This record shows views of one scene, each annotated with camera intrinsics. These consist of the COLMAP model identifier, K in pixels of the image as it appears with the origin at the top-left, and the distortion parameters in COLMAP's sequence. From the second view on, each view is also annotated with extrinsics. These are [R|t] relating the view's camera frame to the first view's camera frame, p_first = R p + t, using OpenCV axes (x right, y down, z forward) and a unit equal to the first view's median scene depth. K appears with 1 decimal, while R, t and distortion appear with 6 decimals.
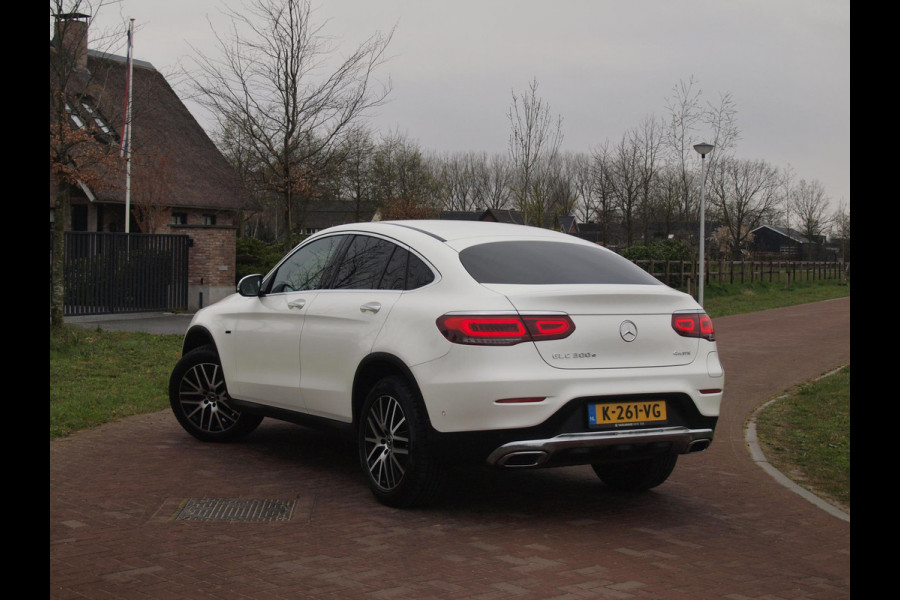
lens RADIAL K [[1313.6, 0, 470.6], [0, 1313.6, 298.3], [0, 0, 1]] dist [-0.106310, -0.003350]
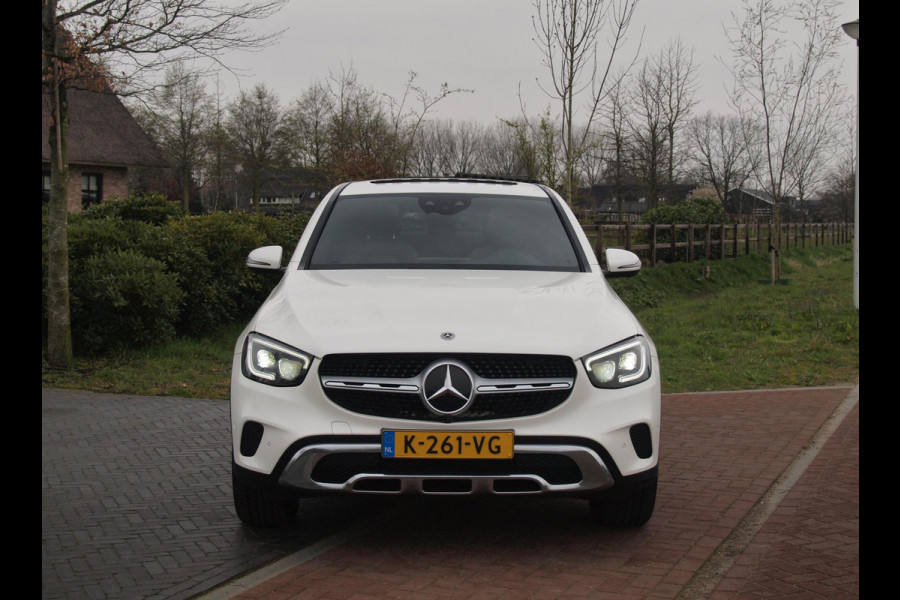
lens RADIAL K [[1313.6, 0, 470.6], [0, 1313.6, 298.3], [0, 0, 1]] dist [-0.106310, -0.003350]
pose [[0.999558, -0.018318, 0.023430, -0.005634], [0.017725, 0.999523, 0.025304, -0.008295], [-0.023883, -0.024877, 0.999405, 0.265374]]
